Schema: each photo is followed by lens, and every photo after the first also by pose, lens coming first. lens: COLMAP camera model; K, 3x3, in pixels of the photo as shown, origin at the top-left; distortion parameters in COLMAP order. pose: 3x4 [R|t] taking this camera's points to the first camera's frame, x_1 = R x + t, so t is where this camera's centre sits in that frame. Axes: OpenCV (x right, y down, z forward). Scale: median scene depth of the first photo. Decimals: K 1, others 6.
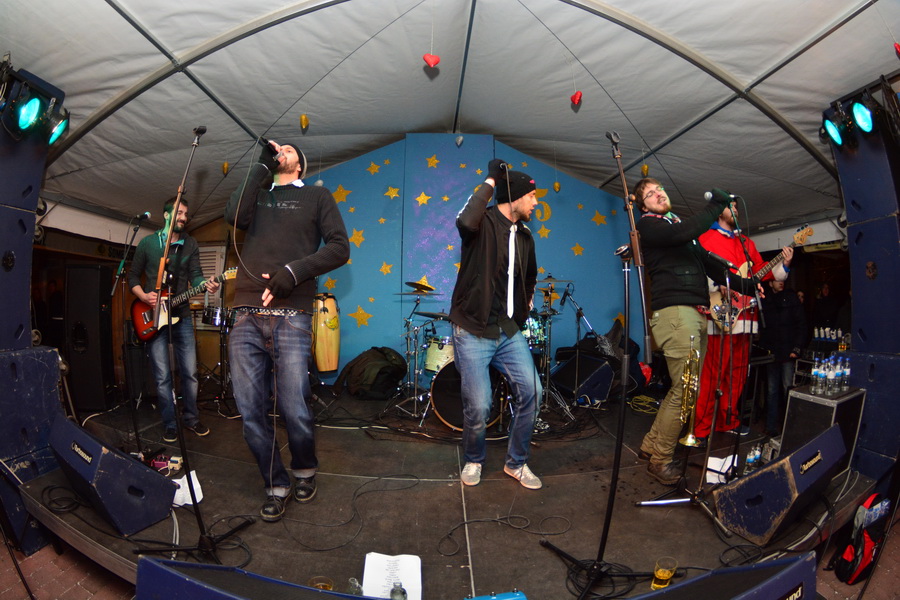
lens RADIAL K [[398.8, 0, 430.7], [0, 398.8, 274.1], [0, 0, 1]] dist [-0.073412, -0.000151]
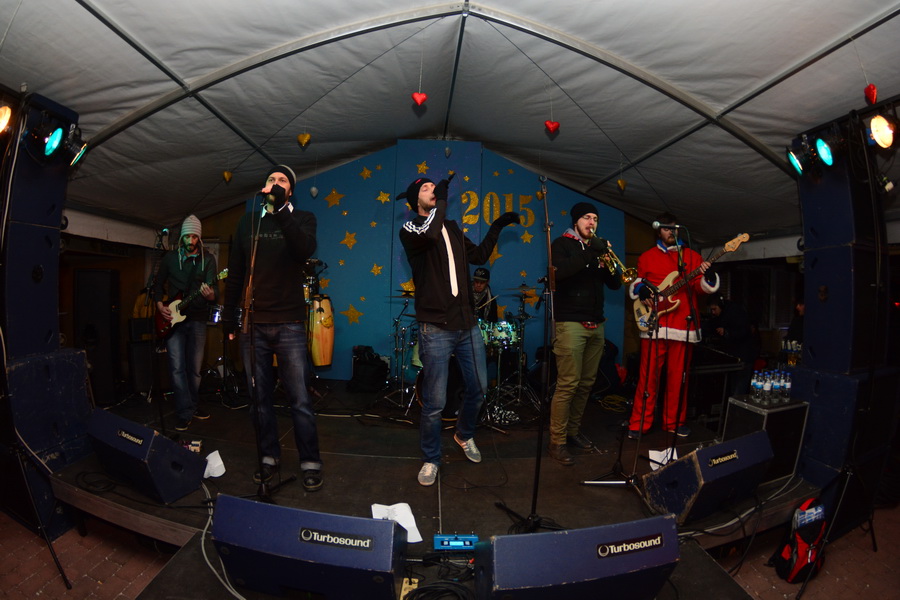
lens RADIAL K [[430.2, 0, 423.7], [0, 430.2, 277.6], [0, 0, 1]] dist [-0.001631, 0.001435]
pose [[0.999819, 0.018088, 0.005946, 0.011072], [-0.018335, 0.998843, 0.044459, -0.074217], [-0.005135, -0.044560, 0.998994, -0.242546]]
